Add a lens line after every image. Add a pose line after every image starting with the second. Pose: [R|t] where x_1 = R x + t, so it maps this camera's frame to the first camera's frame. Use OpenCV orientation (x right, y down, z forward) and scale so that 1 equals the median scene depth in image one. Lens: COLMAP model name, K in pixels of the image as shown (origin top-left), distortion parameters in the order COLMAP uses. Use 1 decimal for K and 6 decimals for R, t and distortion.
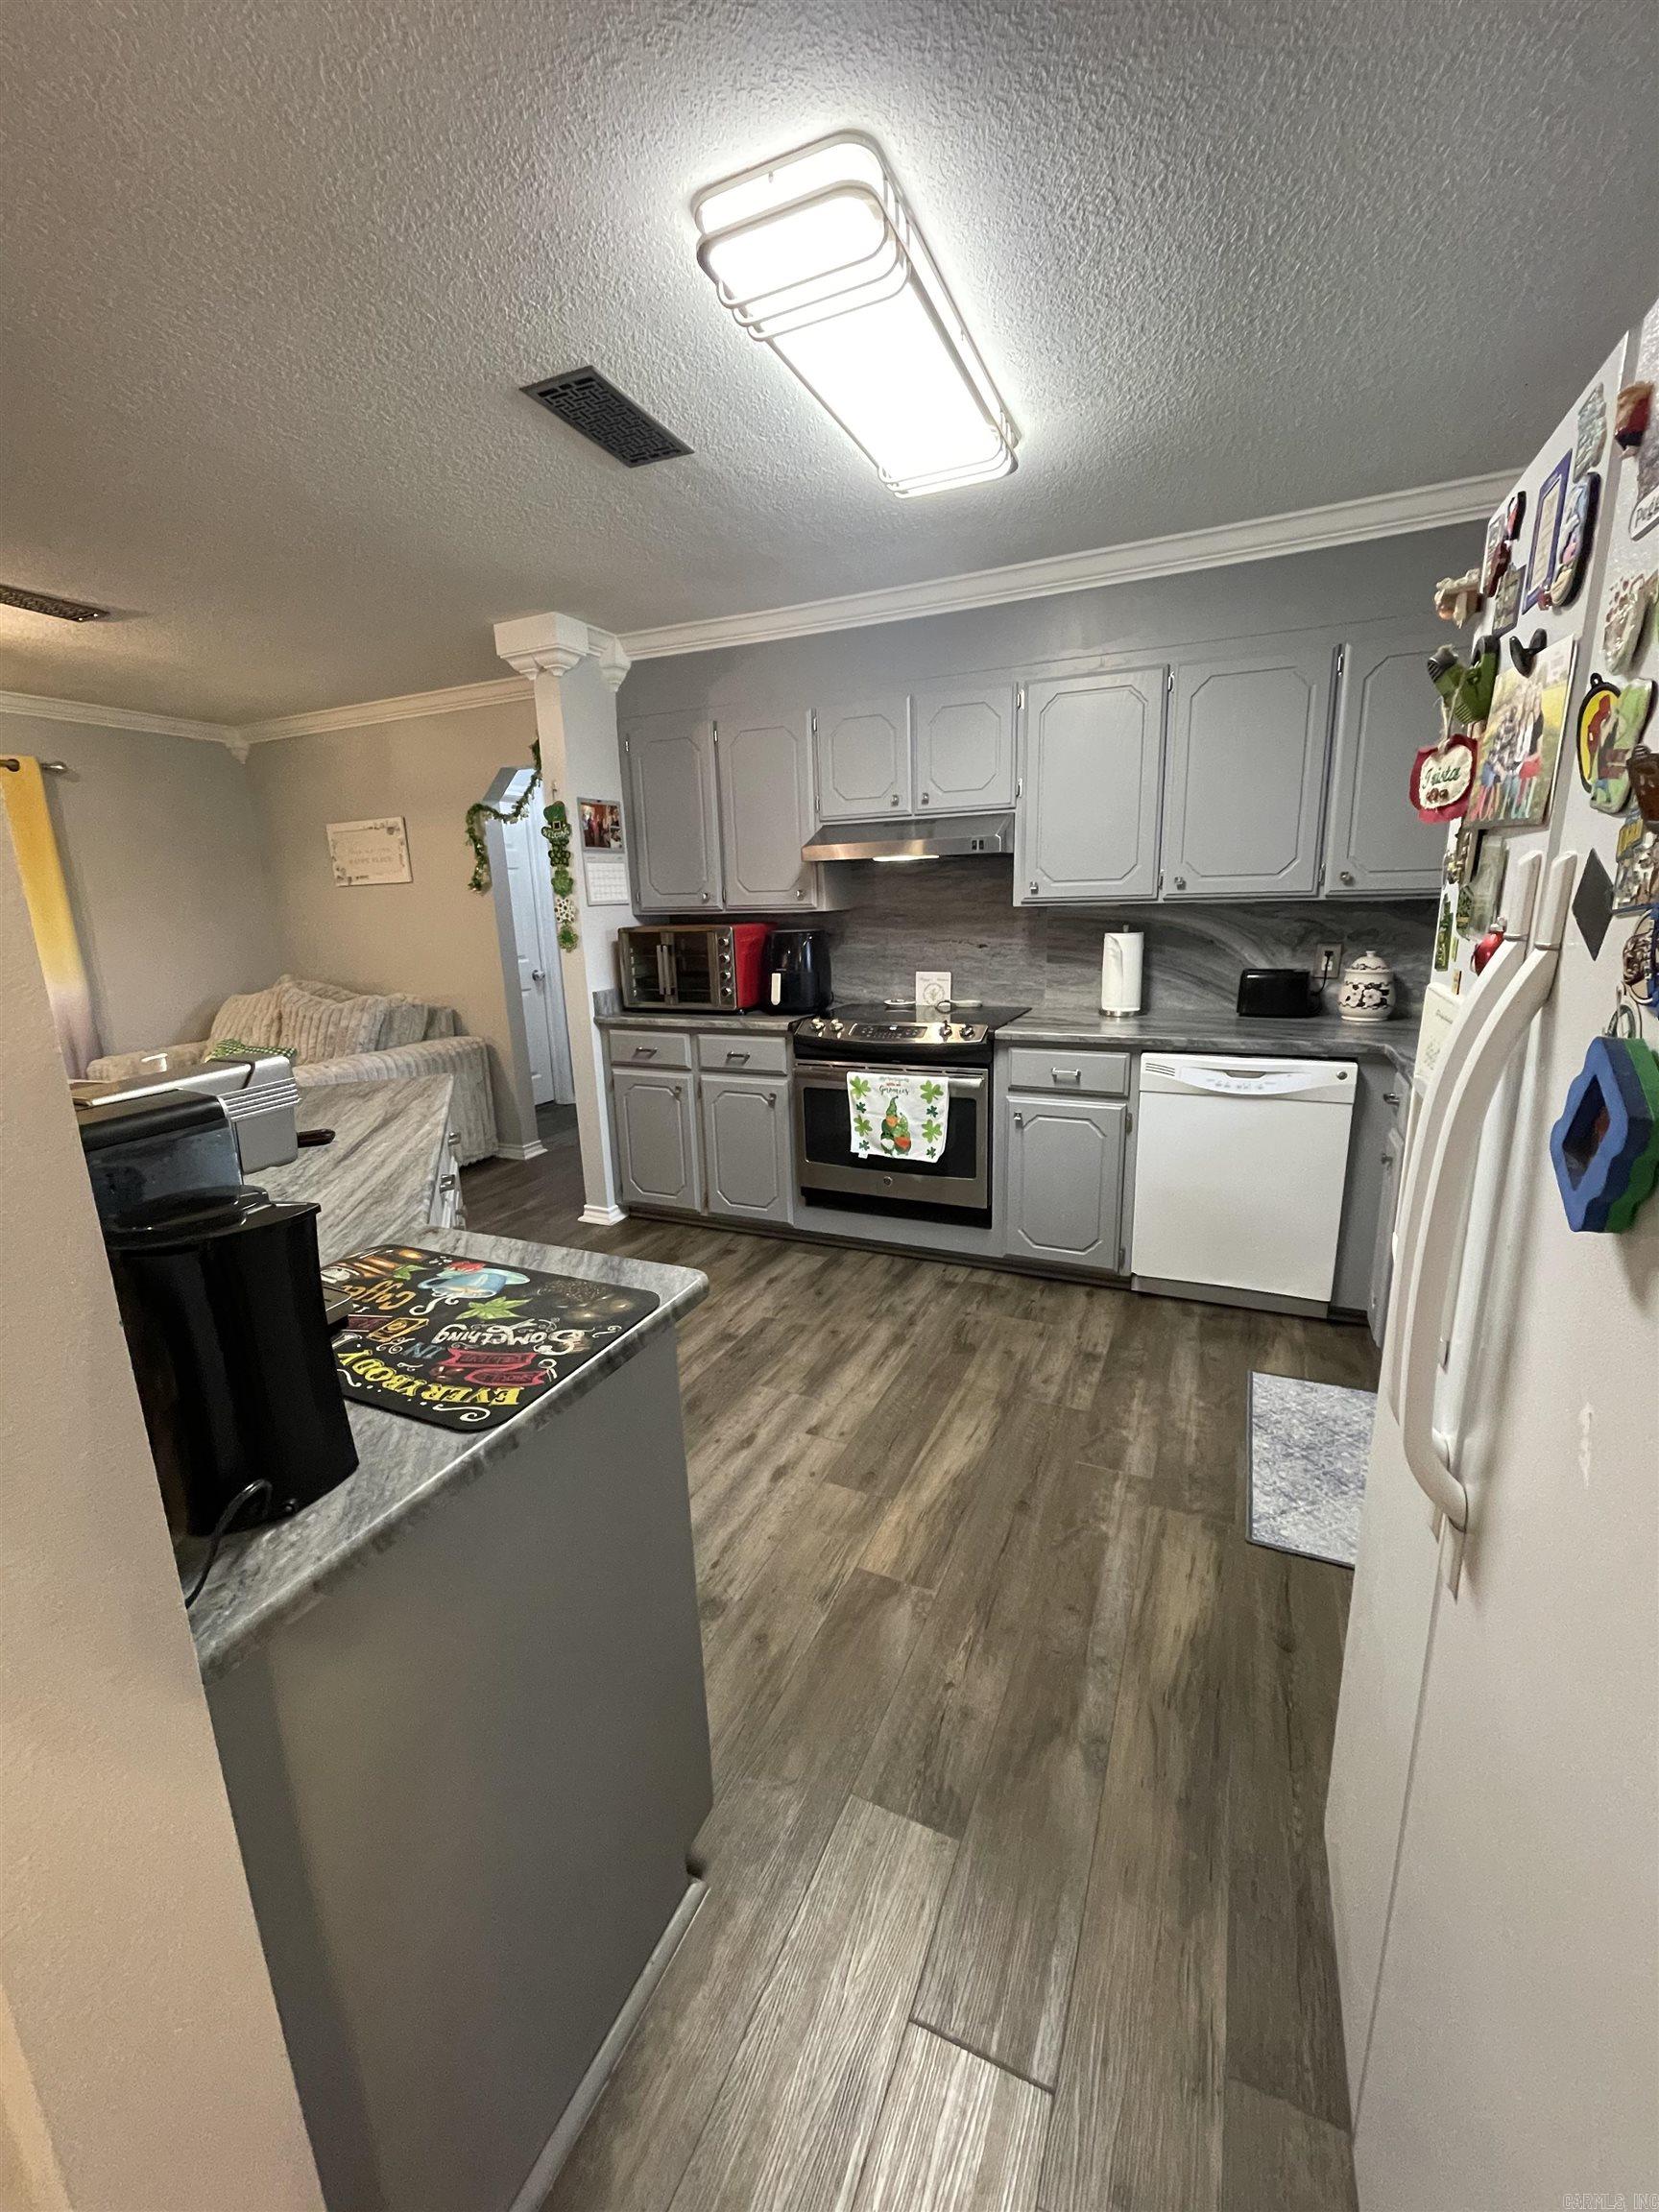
lens RADIAL K [[891.7, 0, 824.8], [0, 891.7, 1100.9], [0, 0, 1]] dist [0.001154, -0.000073]
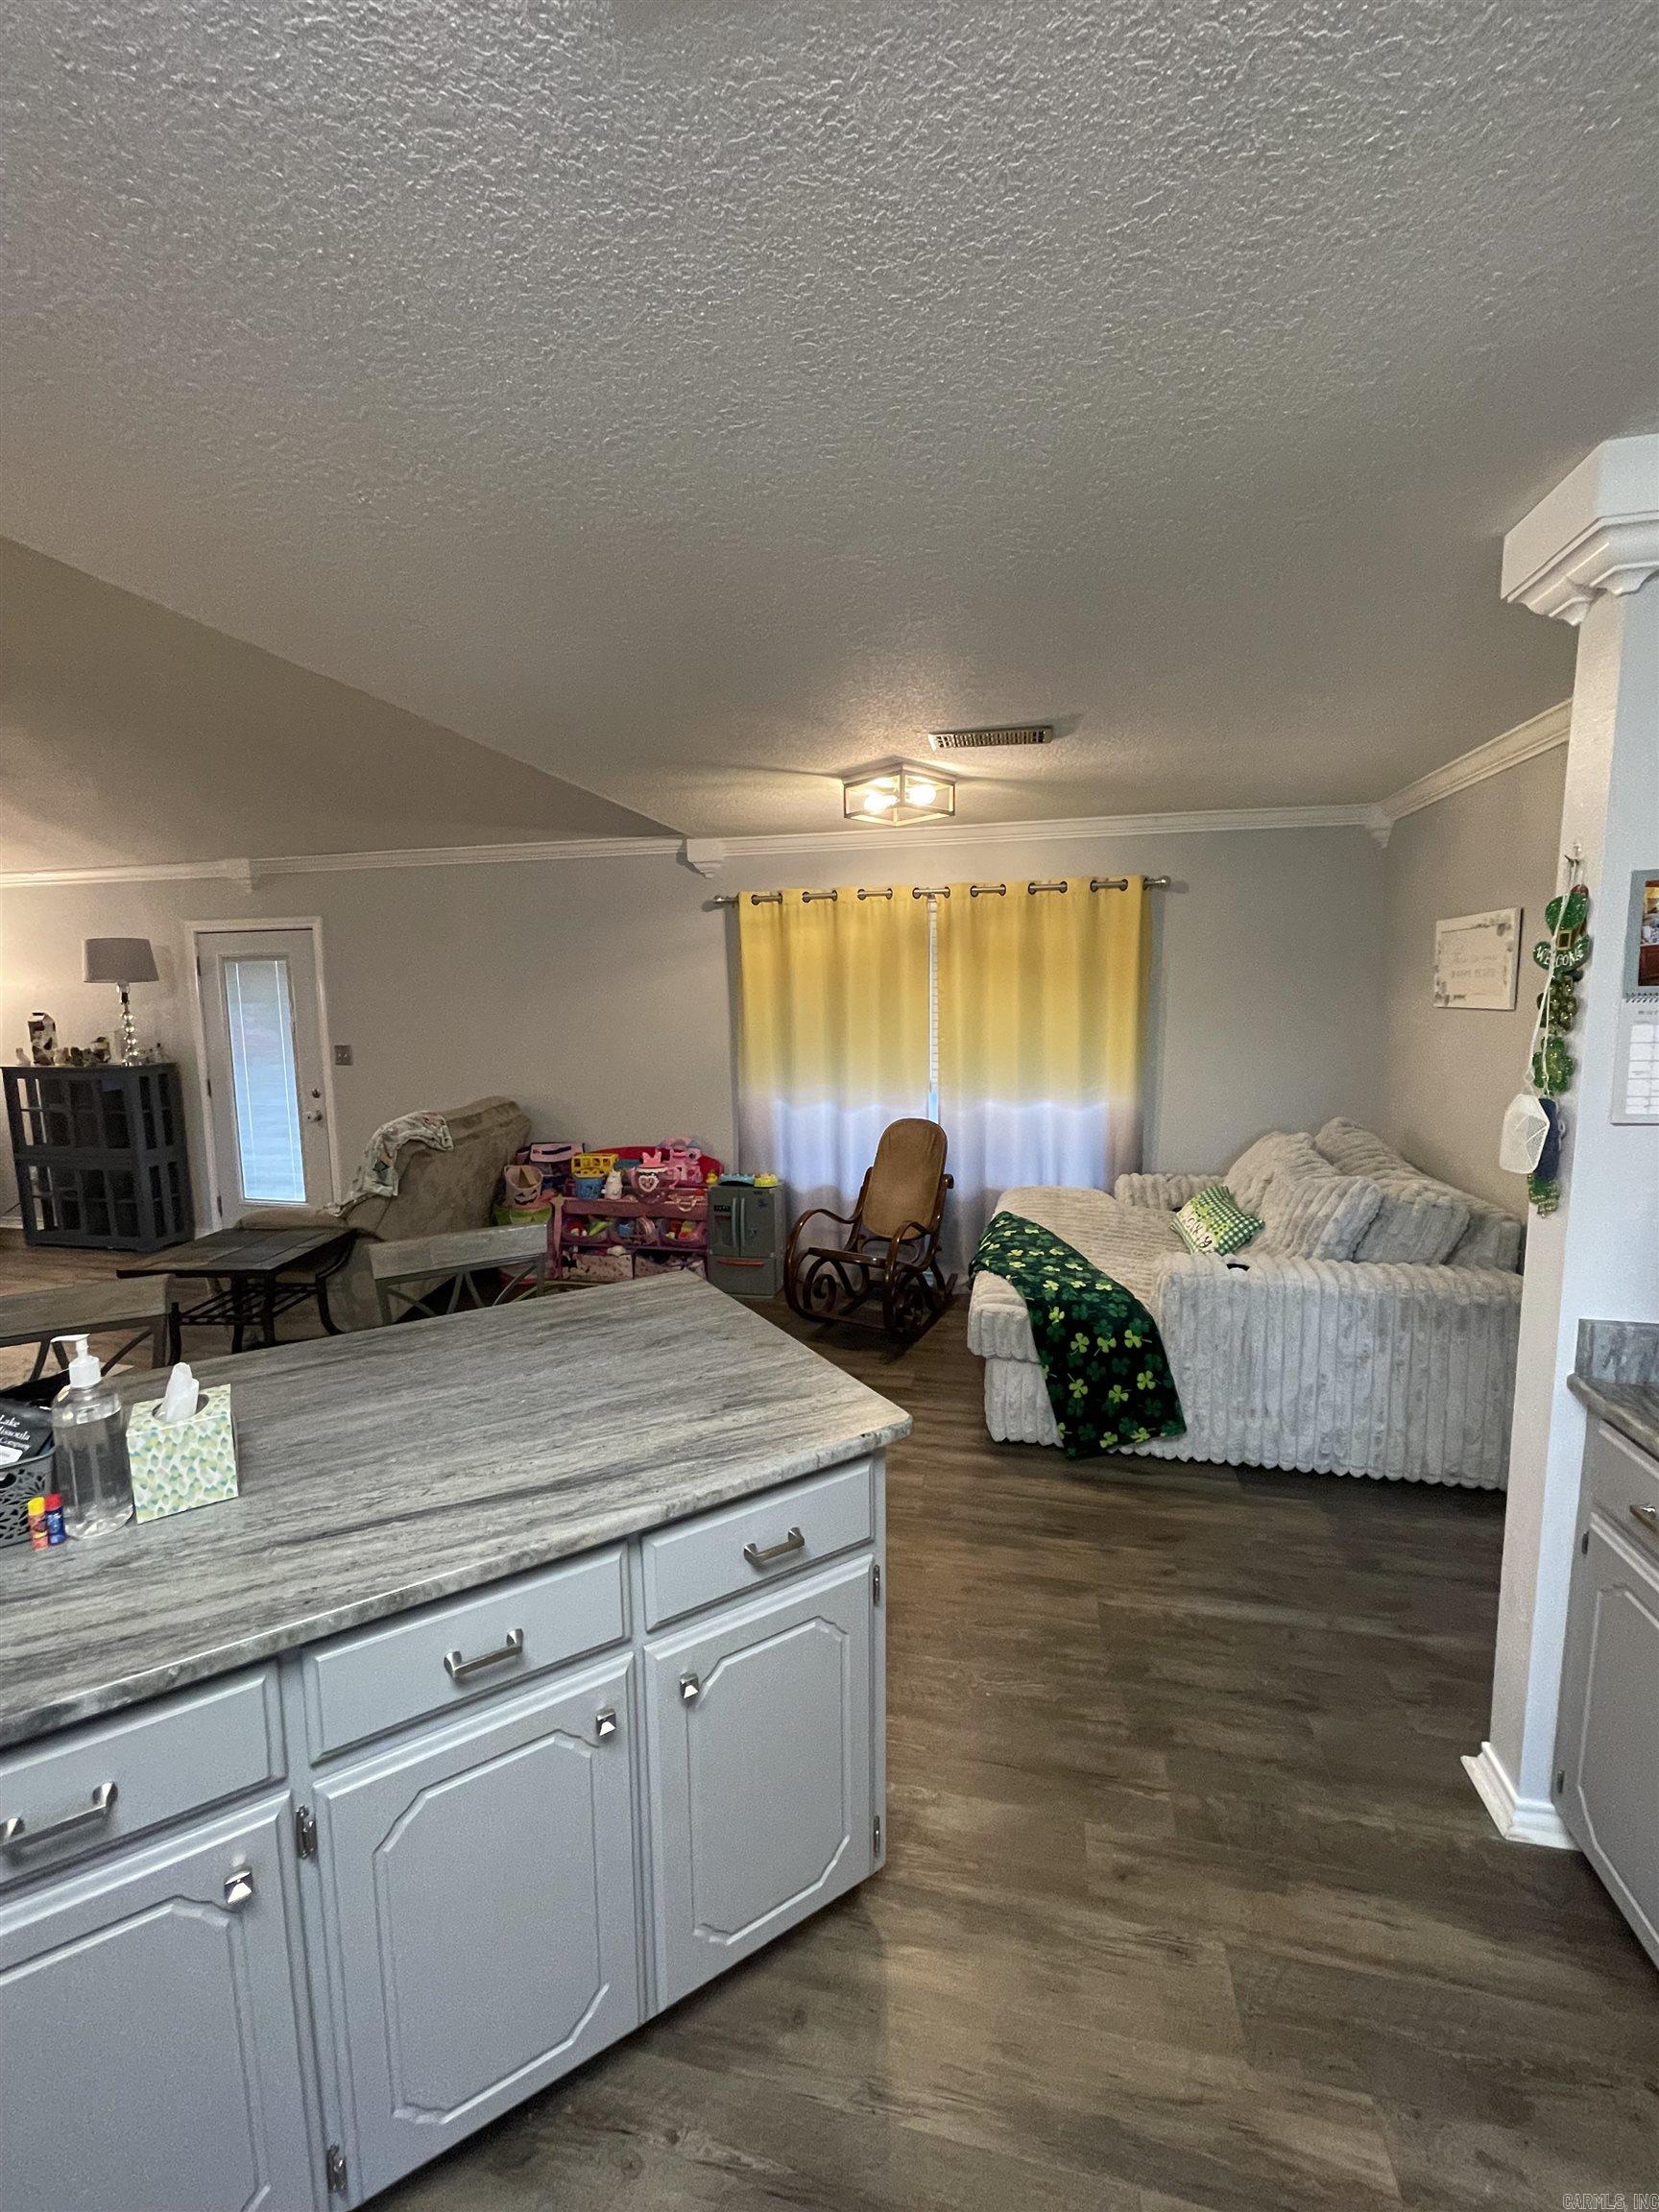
lens RADIAL K [[891.7, 0, 824.8], [0, 891.7, 1100.9], [0, 0, 1]] dist [0.001154, -0.000073]
pose [[0.198018, 0.153905, -0.968040, 0.066193], [-0.218768, 0.969624, 0.109407, -0.201783], [0.955473, 0.190111, 0.225673, 0.571546]]
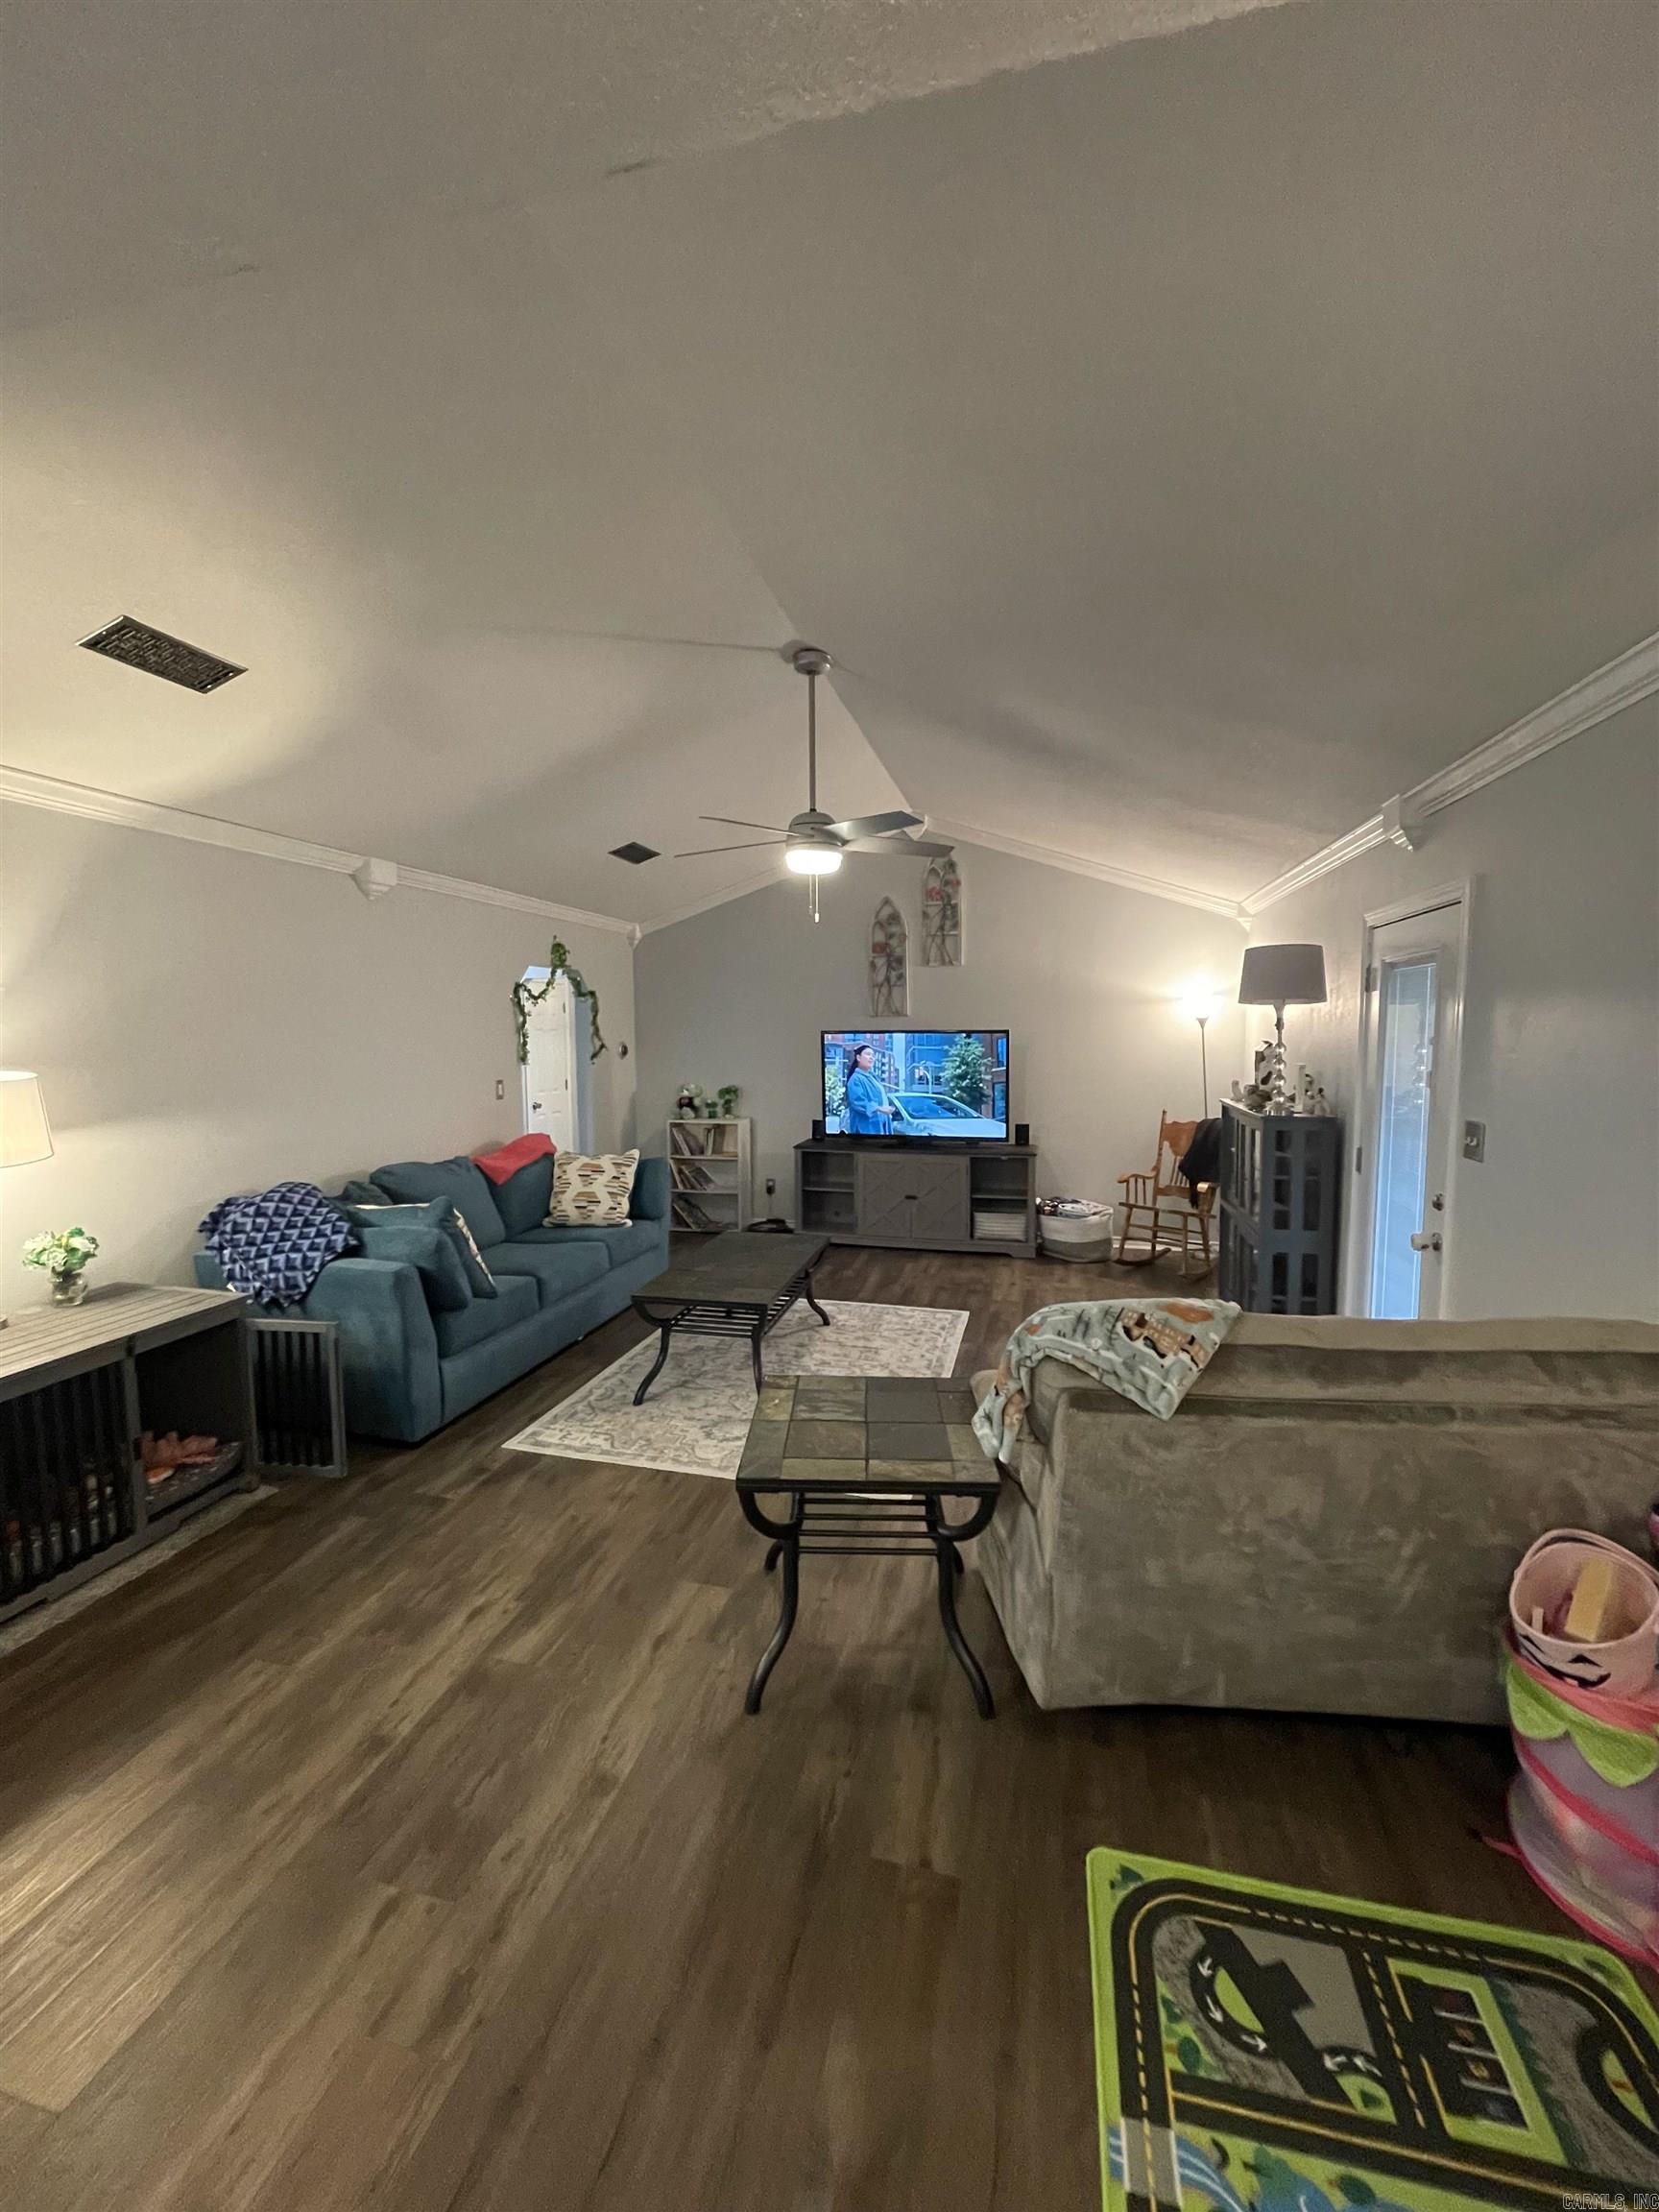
lens RADIAL K [[912.1, 0, 829.5], [0, 912.1, 1106.0], [0, 0, 1]] dist [0.000286, -0.000033]
pose [[-0.981440, 0.050966, -0.184871, -0.911912], [-0.010687, 0.948003, 0.318082, -0.207325], [0.191470, 0.314155, -0.929864, 0.743086]]
